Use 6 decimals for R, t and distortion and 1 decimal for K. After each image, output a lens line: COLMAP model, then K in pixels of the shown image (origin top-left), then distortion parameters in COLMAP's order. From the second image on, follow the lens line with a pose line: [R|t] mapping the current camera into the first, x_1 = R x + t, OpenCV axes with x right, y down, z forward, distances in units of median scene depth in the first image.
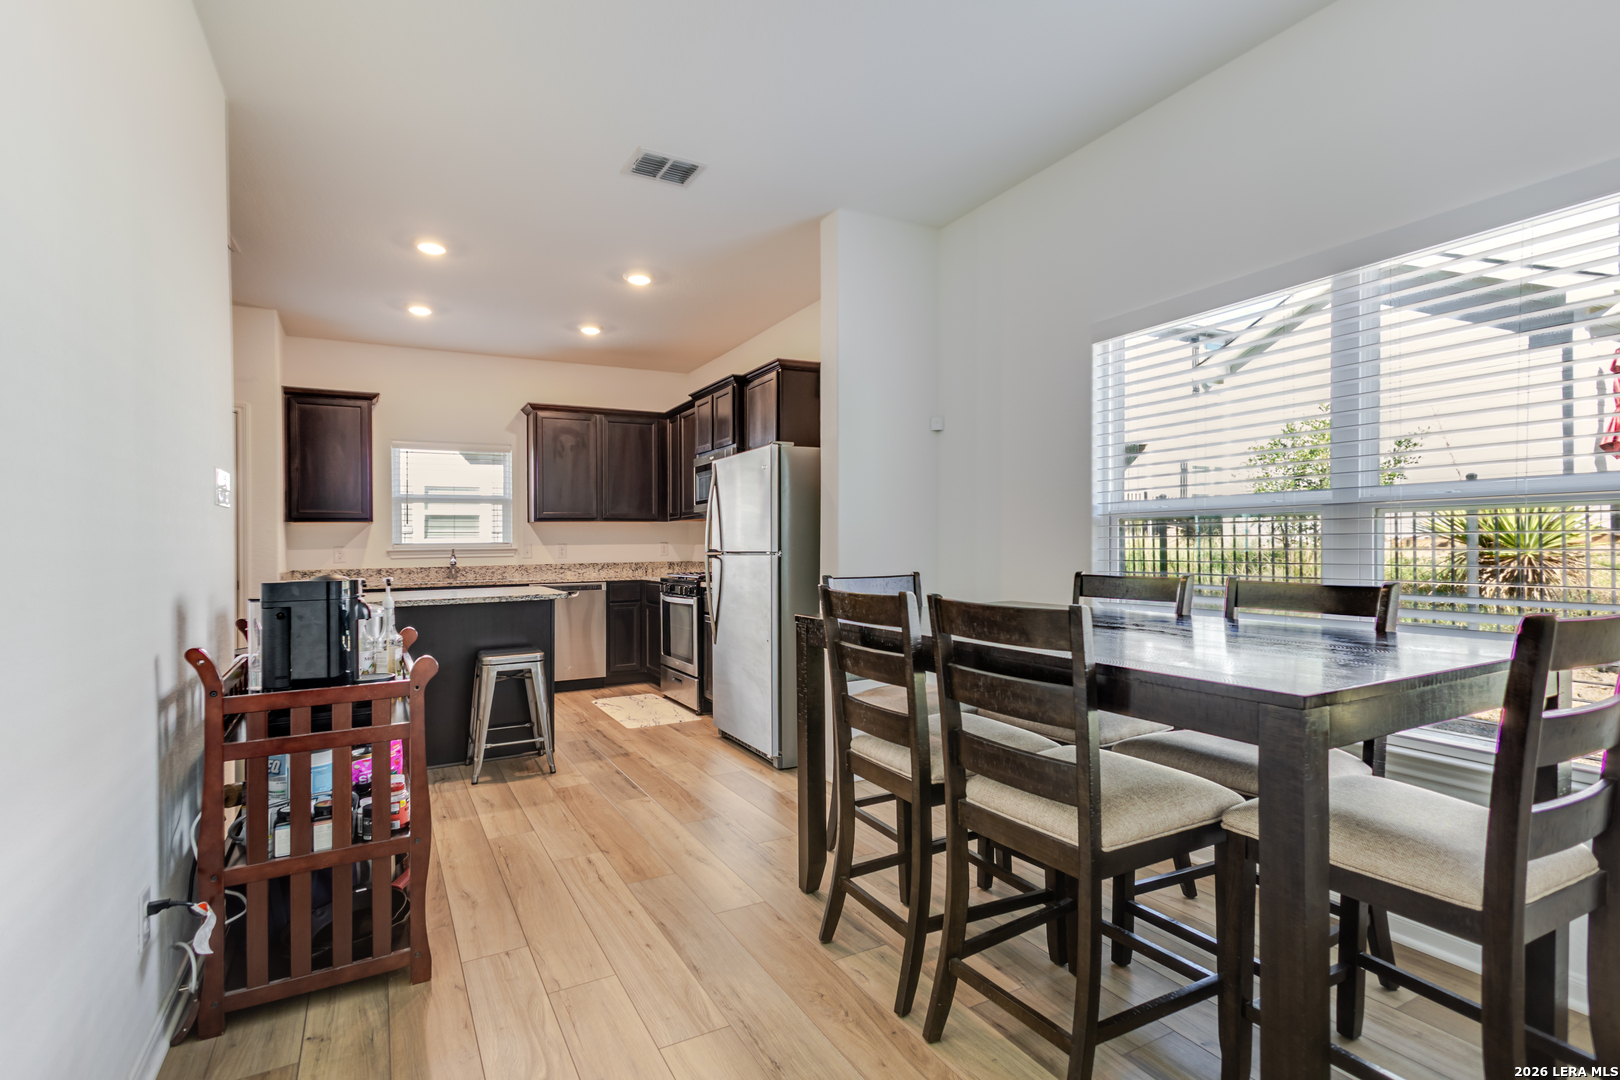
lens RADIAL K [[789.0, 0, 762.1], [0, 789.0, 559.9], [0, 0, 1]] dist [0.025359, -0.005349]
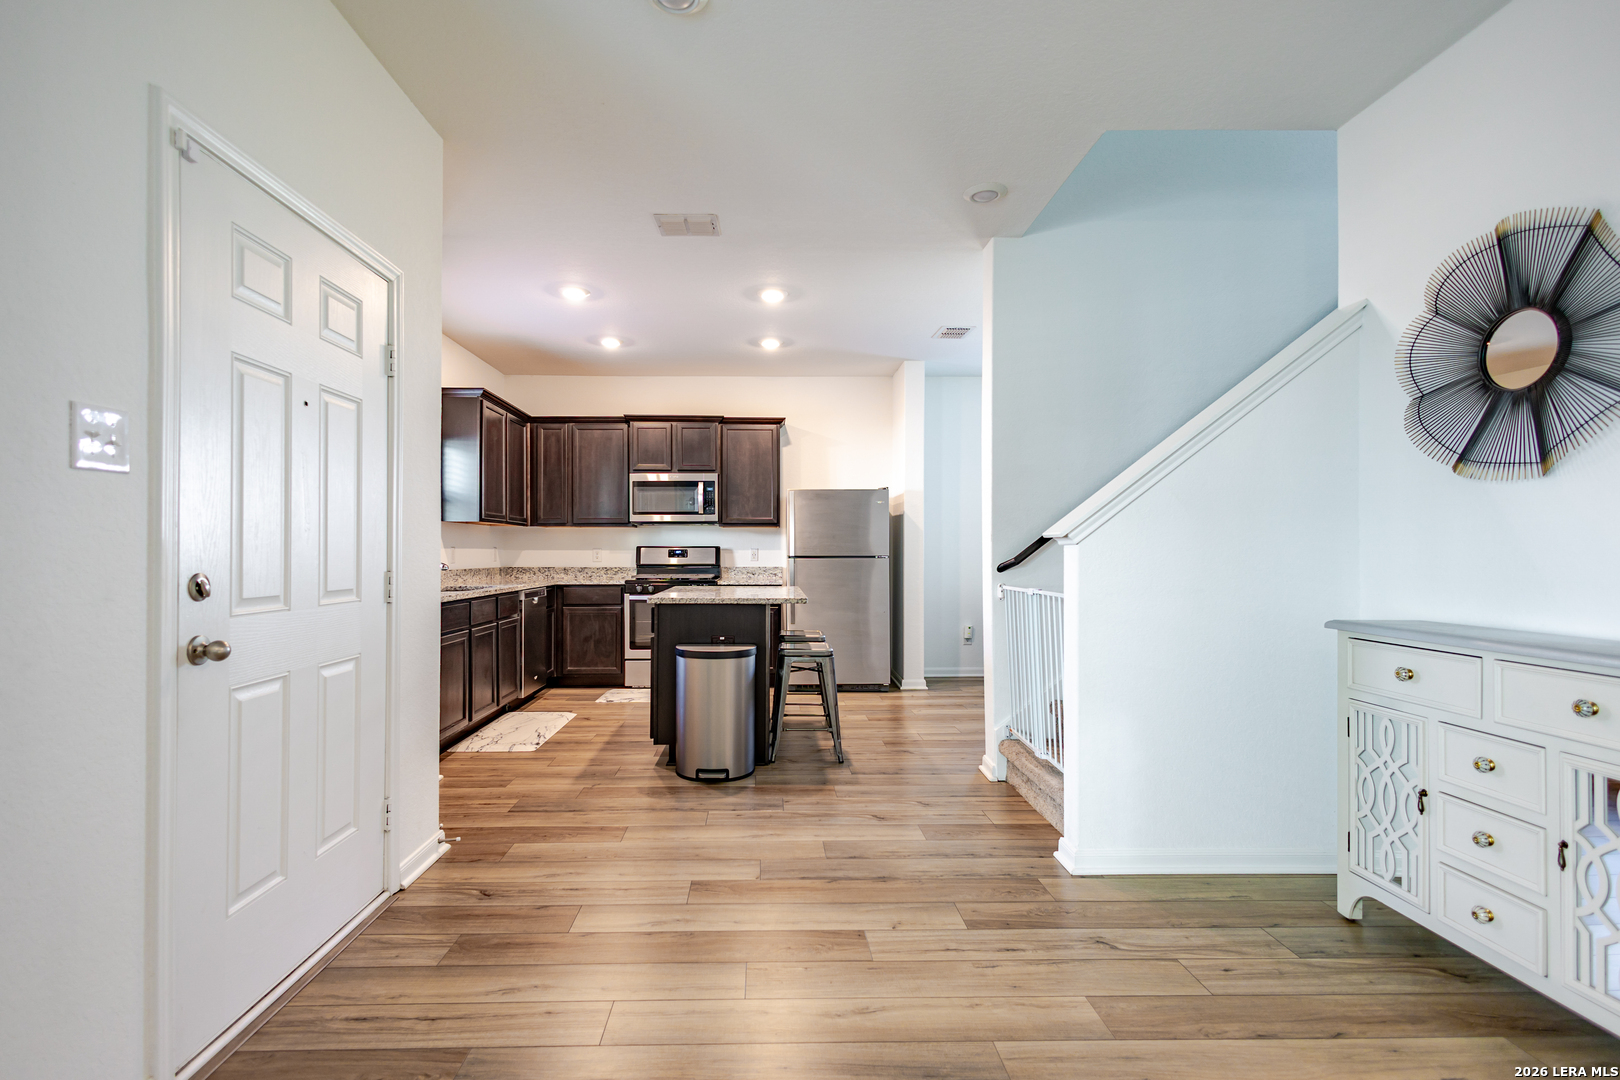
lens RADIAL K [[789.0, 0, 769.4], [0, 789.0, 556.7], [0, 0, 1]] dist [0.025359, -0.005349]
pose [[0.435923, 0.007360, 0.899954, -1.559506], [0.010967, 0.999849, -0.013489, 0.010870], [-0.899917, 0.015750, 0.435777, 0.527527]]
